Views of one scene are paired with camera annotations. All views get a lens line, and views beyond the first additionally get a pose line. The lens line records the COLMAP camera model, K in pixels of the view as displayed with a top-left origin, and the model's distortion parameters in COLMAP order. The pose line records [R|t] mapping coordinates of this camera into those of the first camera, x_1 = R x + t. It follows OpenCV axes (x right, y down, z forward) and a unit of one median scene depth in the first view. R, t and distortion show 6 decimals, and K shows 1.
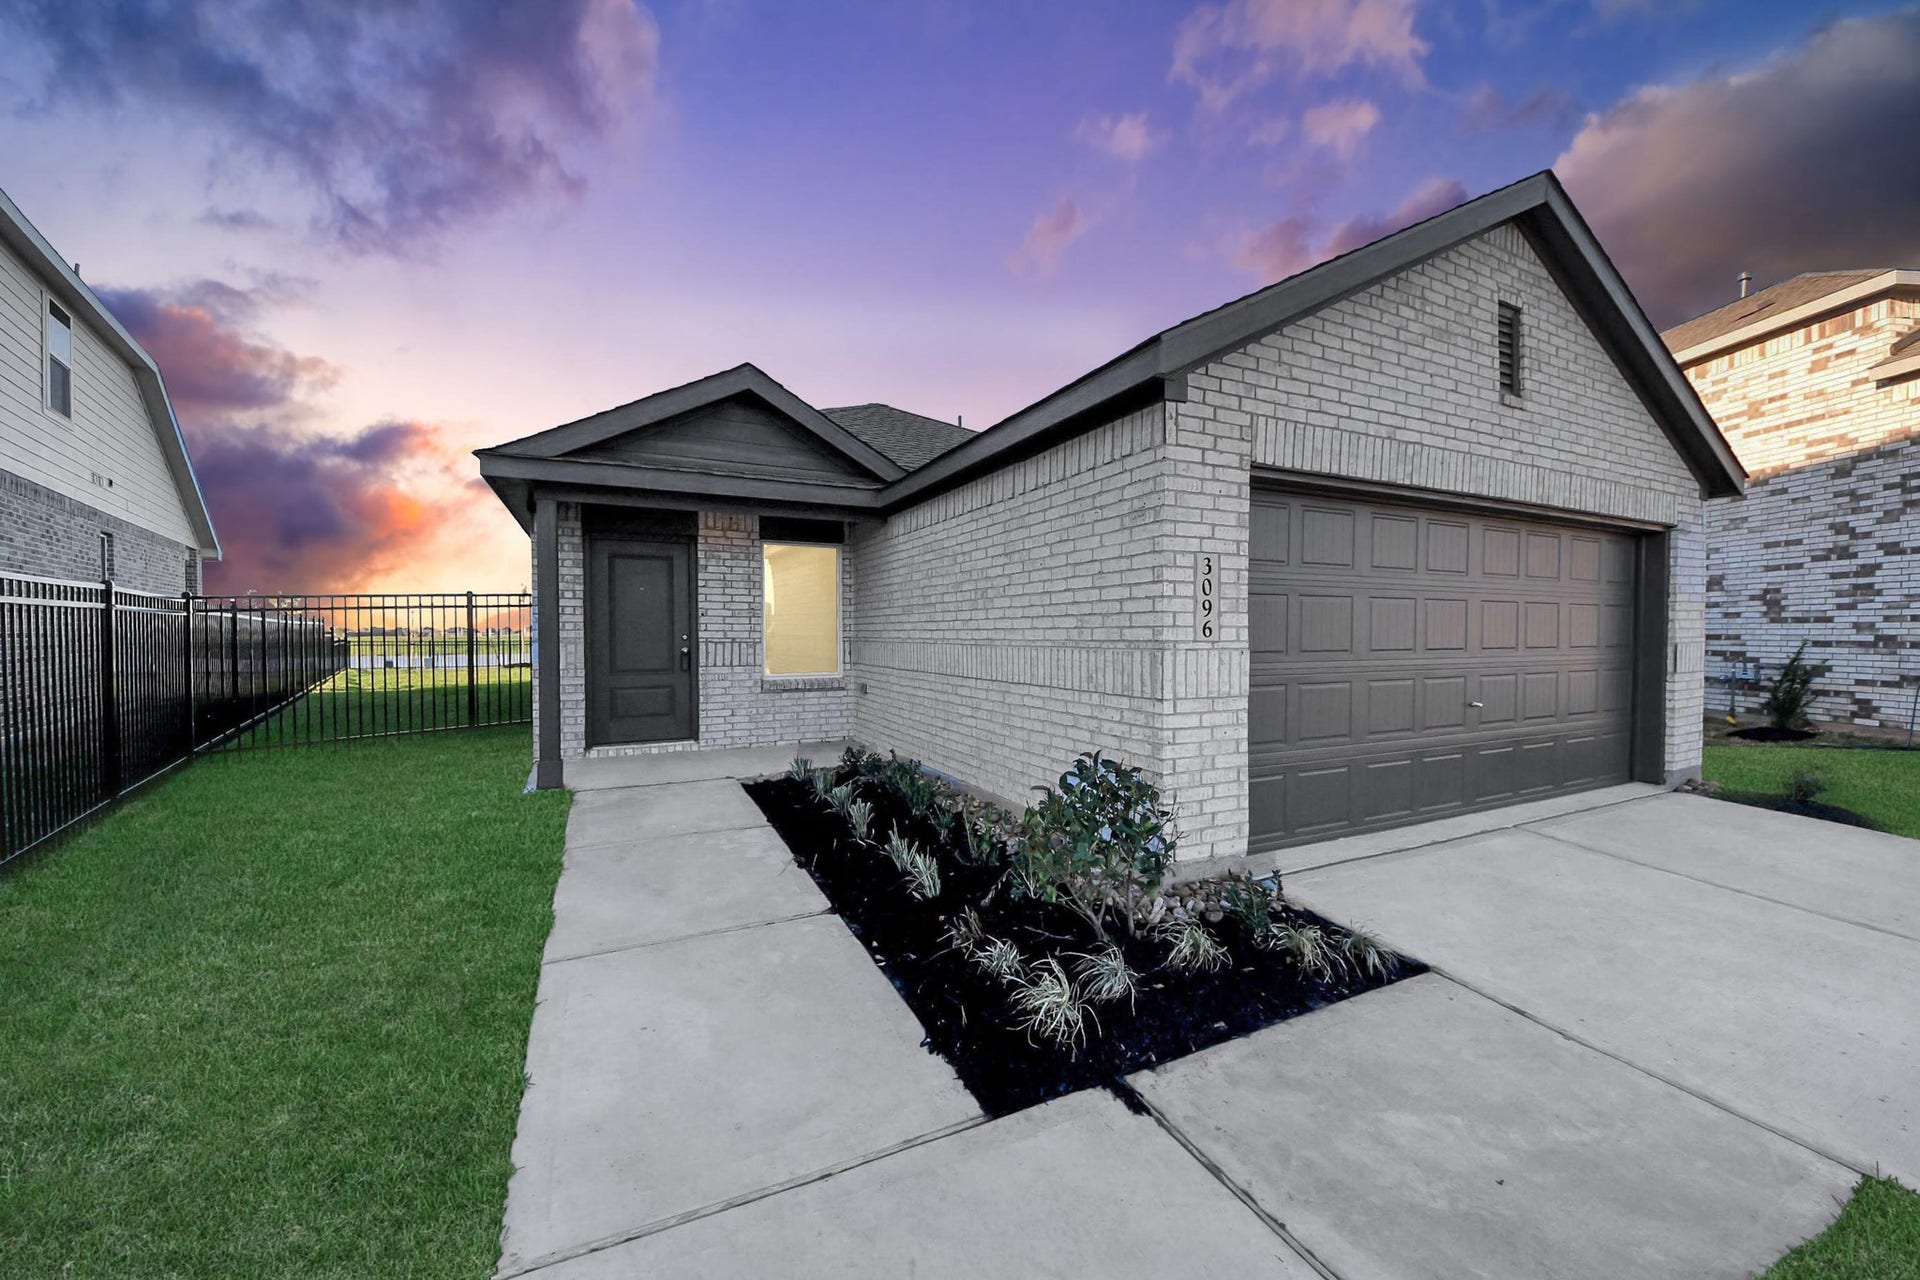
lens RADIAL K [[702.8, 0, 950.8], [0, 702.8, 643.4], [0, 0, 1]] dist [0.017018, -0.014105]
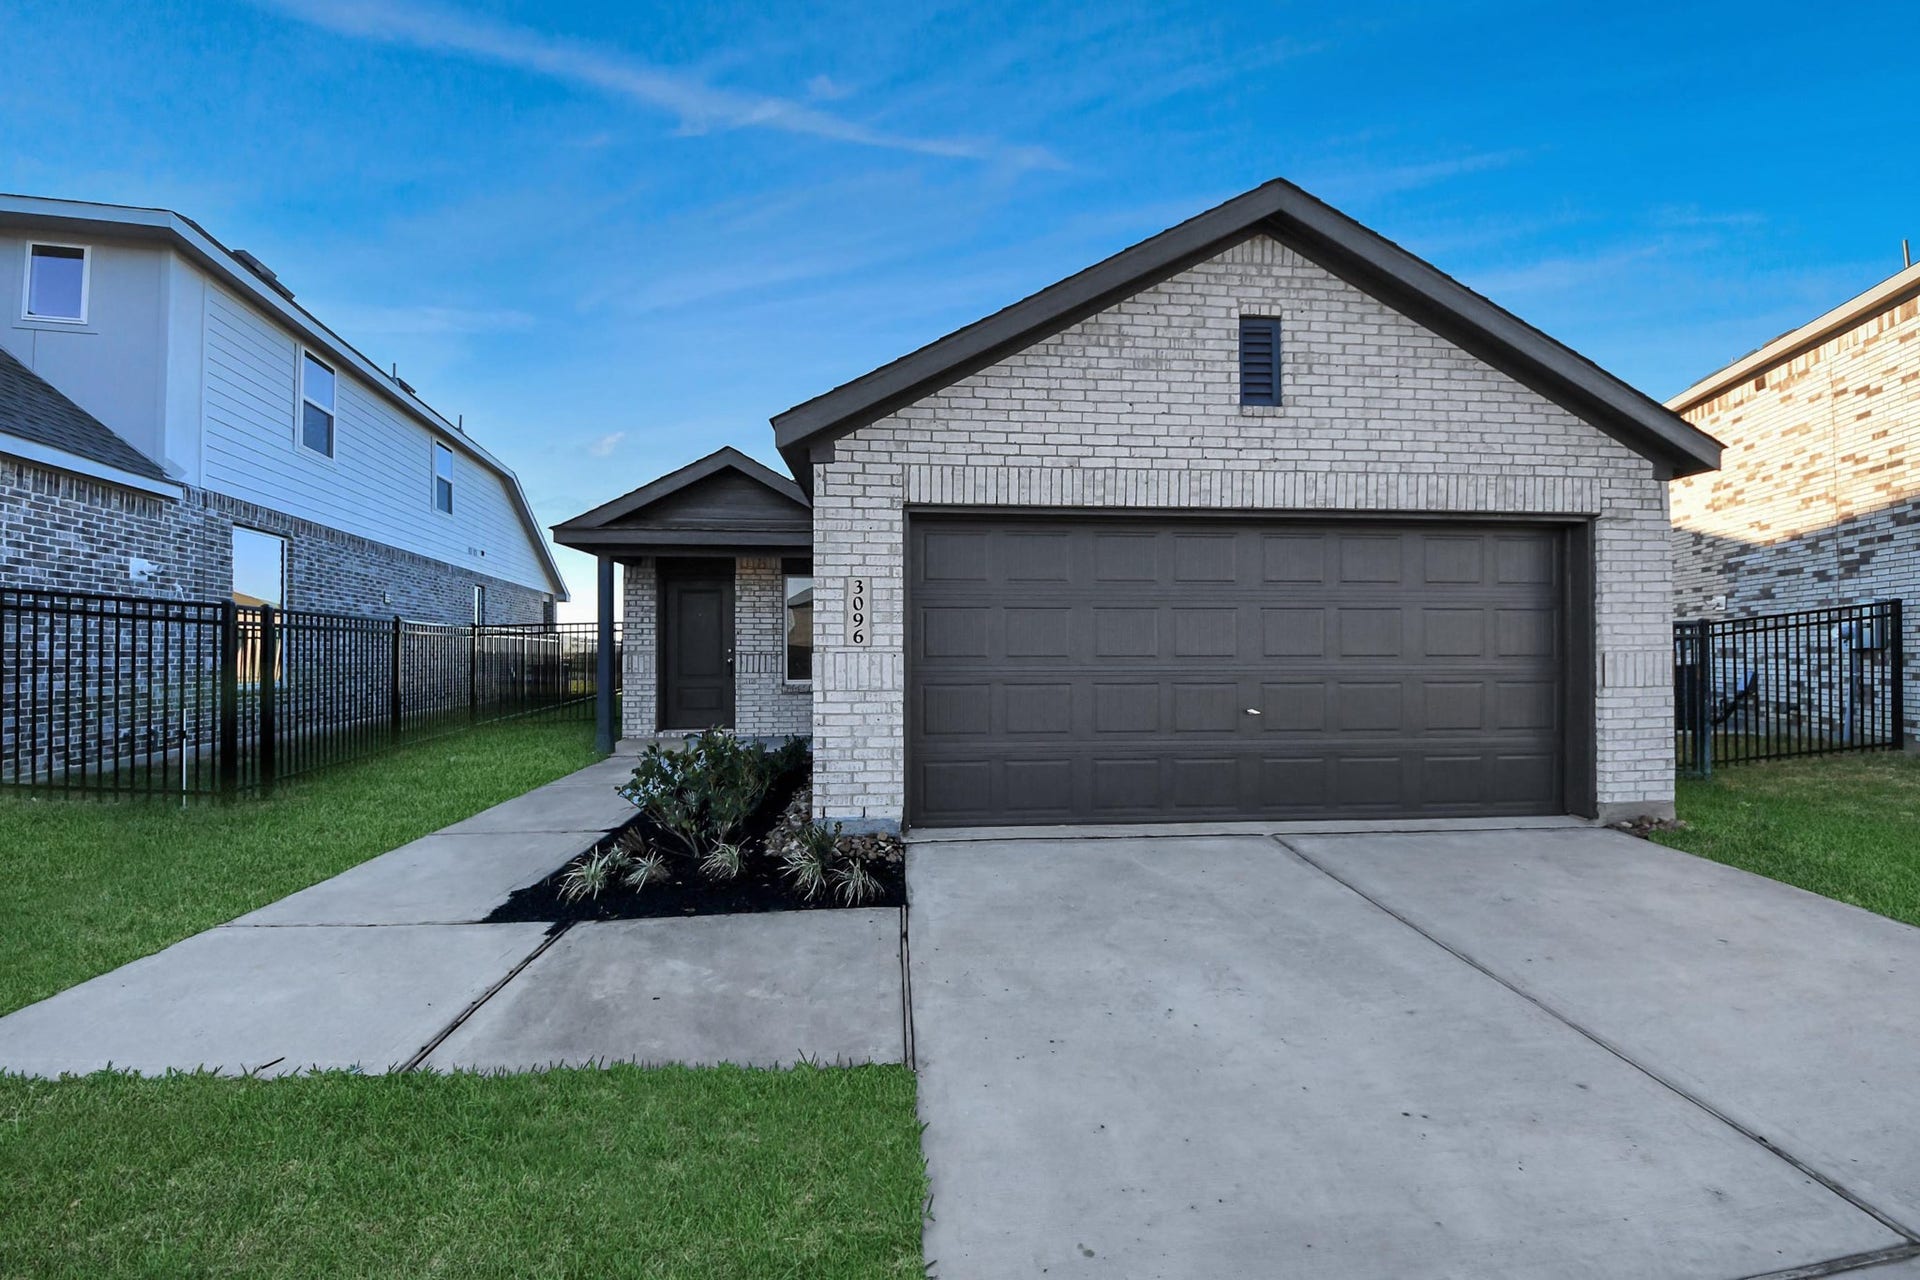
lens RADIAL K [[686.7, 0, 964.0], [0, 686.7, 643.6], [0, 0, 1]] dist [0.013443, -0.012522]
pose [[0.933103, -0.006975, -0.359541, 0.437238], [-0.004032, 0.999546, -0.029853, 0.012646], [0.359586, 0.029305, 0.932652, -0.038734]]
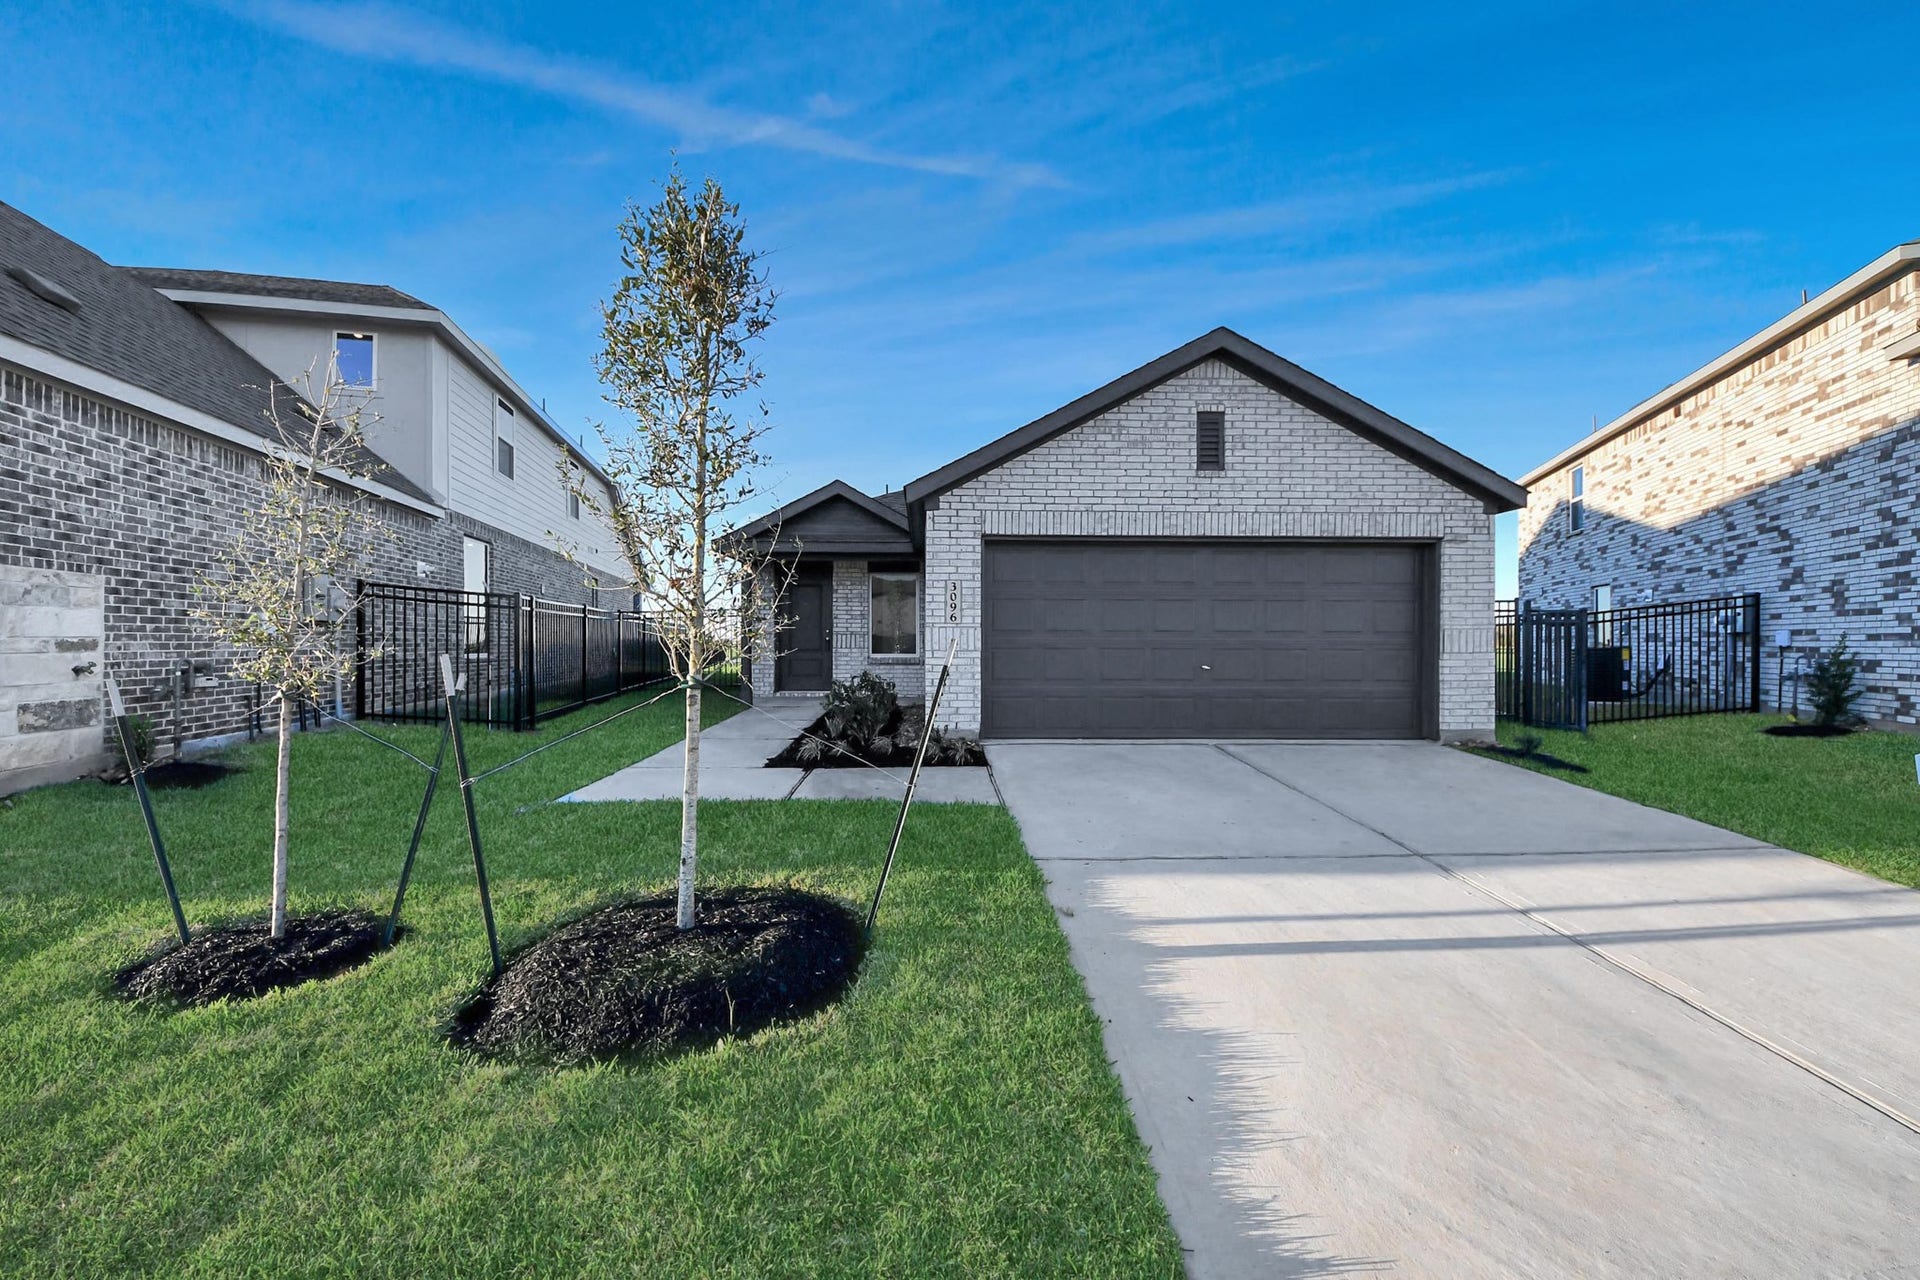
lens RADIAL K [[702.8, 0, 950.8], [0, 702.8, 643.4], [0, 0, 1]] dist [0.017018, -0.014105]
pose [[0.911179, 0.003391, -0.411996, 0.533414], [-0.010615, 0.999827, -0.015246, 0.038992], [0.411873, 0.018266, 0.911058, -0.388026]]
